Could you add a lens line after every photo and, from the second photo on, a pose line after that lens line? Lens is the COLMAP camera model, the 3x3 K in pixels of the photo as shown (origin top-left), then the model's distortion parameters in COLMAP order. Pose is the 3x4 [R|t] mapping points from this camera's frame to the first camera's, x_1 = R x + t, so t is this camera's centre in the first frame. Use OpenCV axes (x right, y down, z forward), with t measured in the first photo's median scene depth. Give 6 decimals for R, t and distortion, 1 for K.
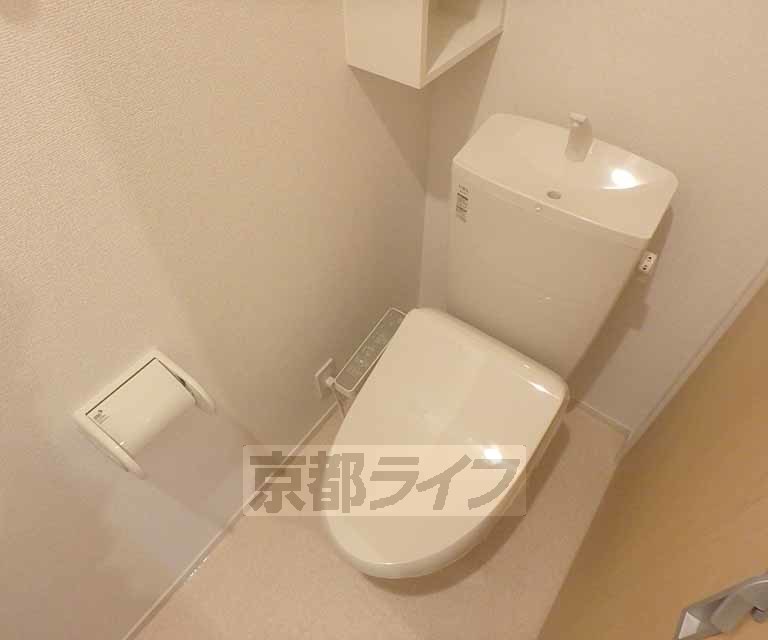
lens RADIAL K [[531.0, 0, 384.0], [0, 531.0, 320.0], [0, 0, 1]] dist [-0.025926, -0.001662]
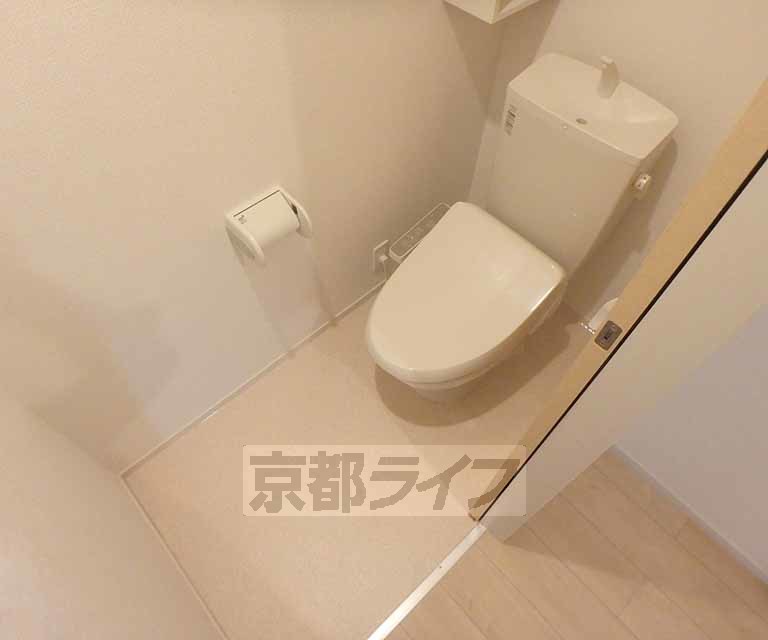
lens RADIAL K [[522.6, 0, 364.1], [0, 522.6, 319.2], [0, 0, 1]] dist [-0.051396, 0.010716]
pose [[0.980327, 0.168722, -0.102432, 0.007583], [-0.157261, 0.981272, 0.111242, 0.183083], [0.119282, -0.092945, 0.988500, -0.357702]]
